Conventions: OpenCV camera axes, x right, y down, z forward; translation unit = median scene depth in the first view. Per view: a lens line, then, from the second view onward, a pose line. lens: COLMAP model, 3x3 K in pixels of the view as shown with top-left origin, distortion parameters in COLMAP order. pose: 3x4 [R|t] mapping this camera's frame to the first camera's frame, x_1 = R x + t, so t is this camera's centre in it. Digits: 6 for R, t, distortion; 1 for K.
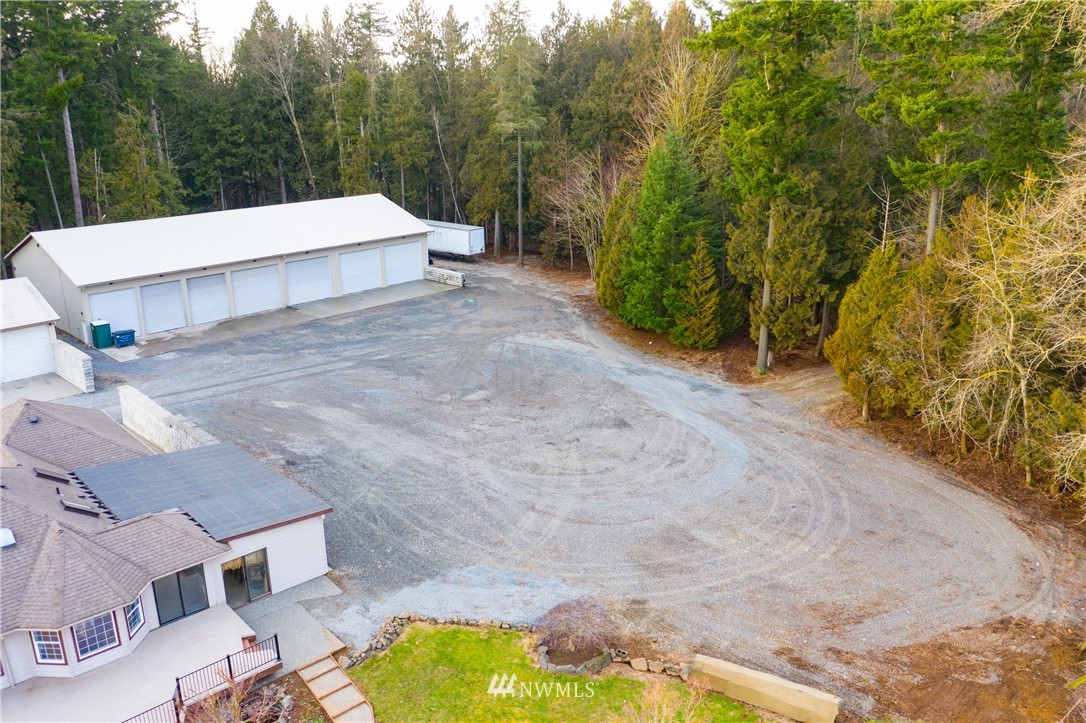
lens RADIAL K [[856.4, 0, 543.0], [0, 856.4, 361.5], [0, 0, 1]] dist [-0.018752, -0.000392]
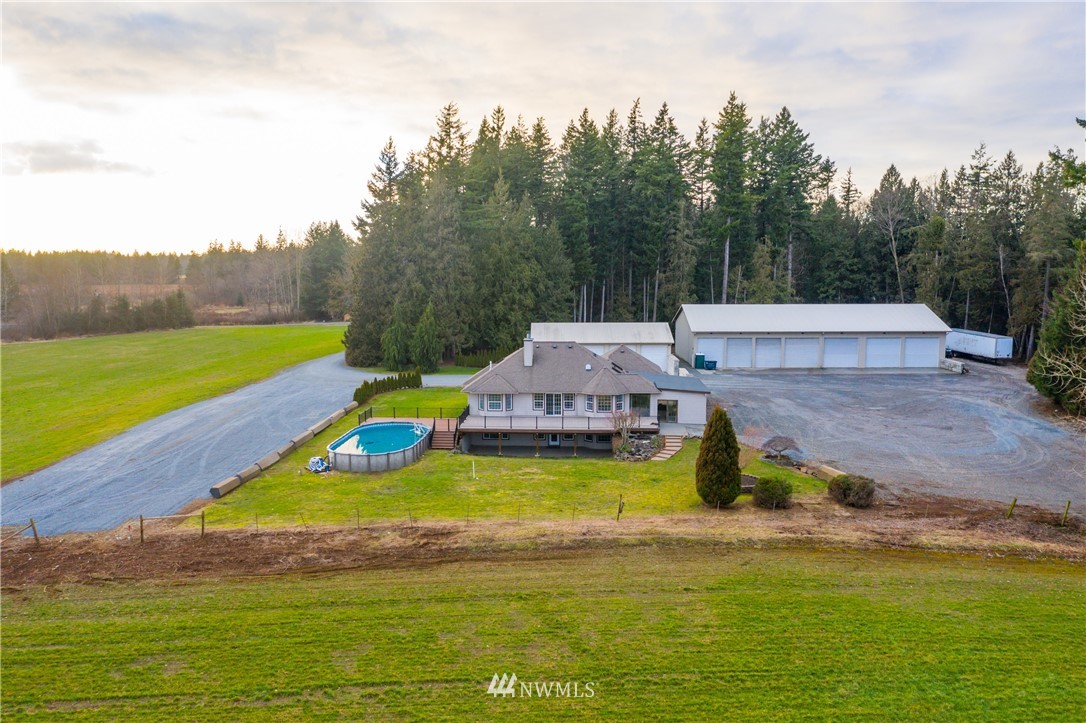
lens RADIAL K [[856.4, 0, 543.0], [0, 856.4, 361.5], [0, 0, 1]] dist [-0.018752, -0.000392]
pose [[0.686134, 0.094768, -0.721276, 0.383391], [-0.222602, 0.971272, -0.084142, 0.138274], [0.692581, 0.218290, 0.687518, -0.306181]]
